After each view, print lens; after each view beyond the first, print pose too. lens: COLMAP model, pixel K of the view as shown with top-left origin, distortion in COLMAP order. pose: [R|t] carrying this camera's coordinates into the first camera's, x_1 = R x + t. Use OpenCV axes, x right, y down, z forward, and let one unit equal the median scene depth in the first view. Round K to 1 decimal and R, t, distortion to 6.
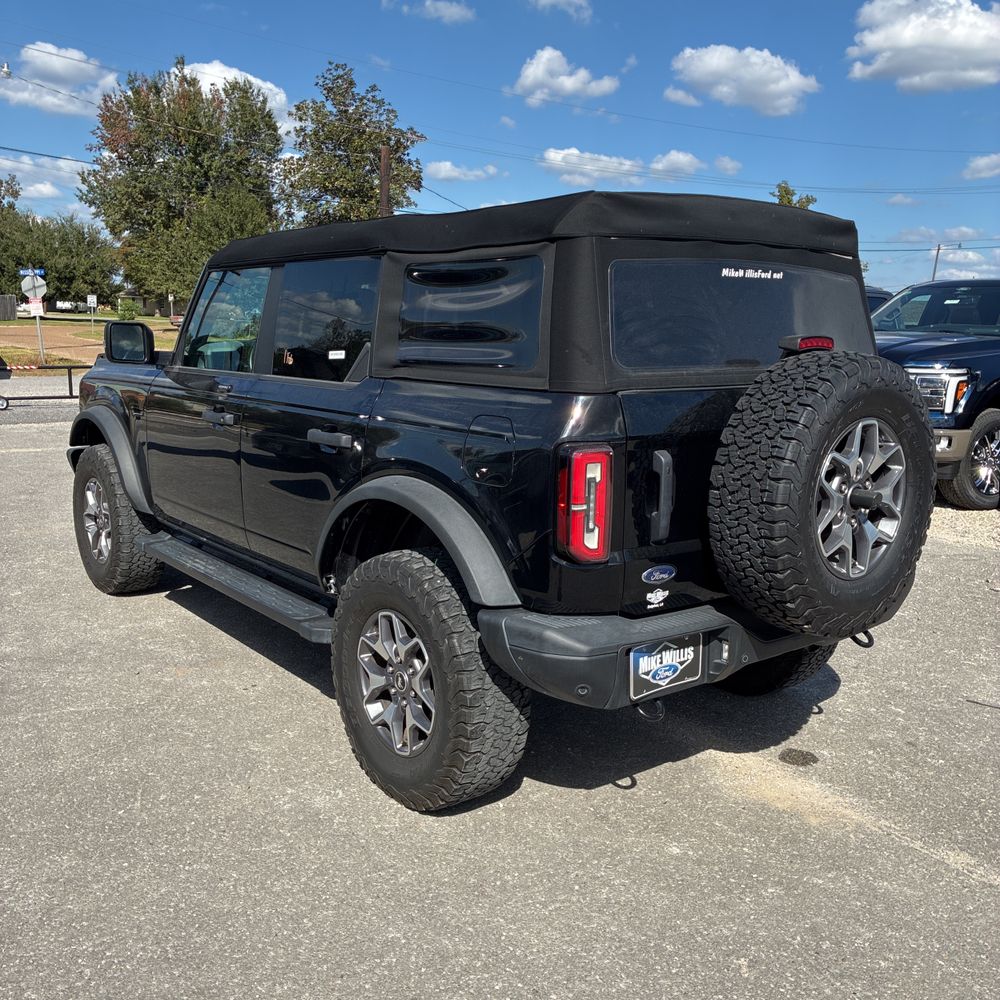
lens RADIAL K [[1008.4, 0, 504.7], [0, 1008.4, 491.5], [0, 0, 1]] dist [0.036100, -0.036238]
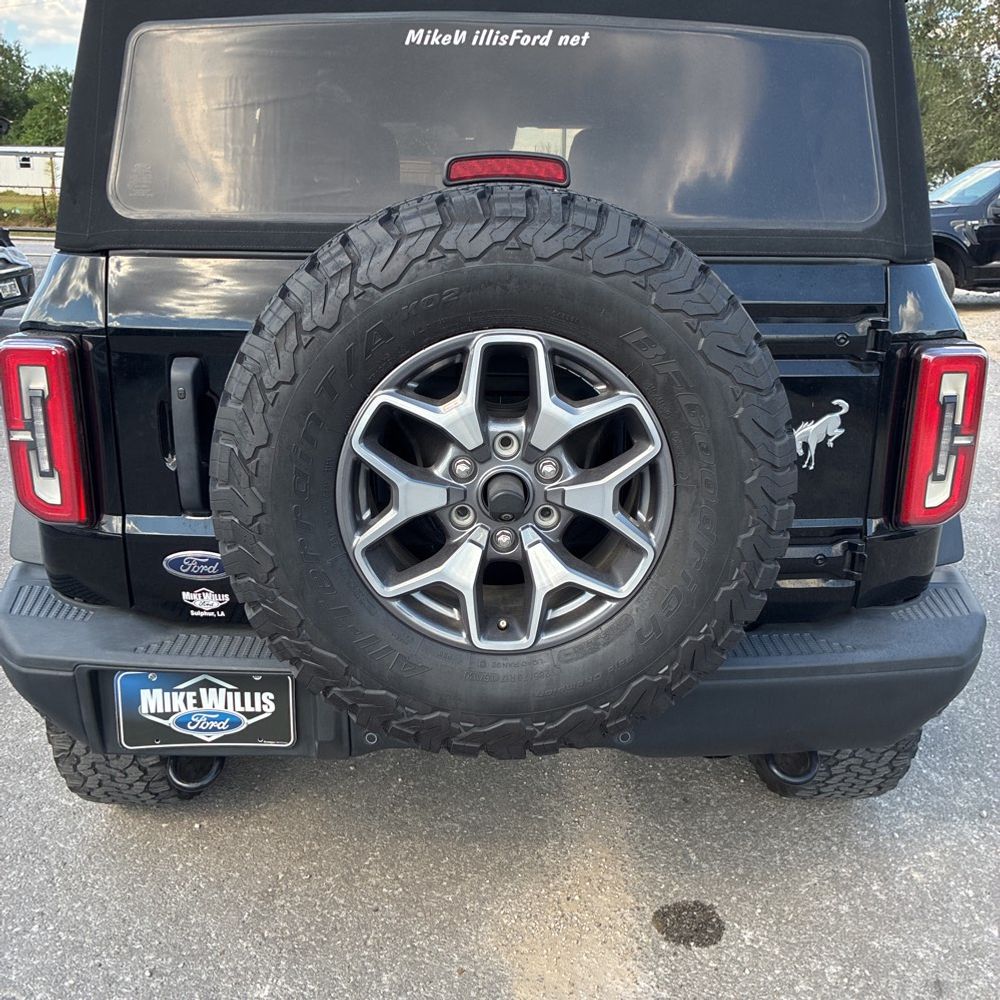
lens RADIAL K [[1010.0, 0, 498.6], [0, 1010.0, 484.1], [0, 0, 1]] dist [0.027499, -0.027295]
pose [[0.794050, 0.162616, -0.585697, 0.626766], [-0.098208, 0.985213, 0.140396, -0.066754], [0.599867, -0.053961, 0.798278, 0.610110]]
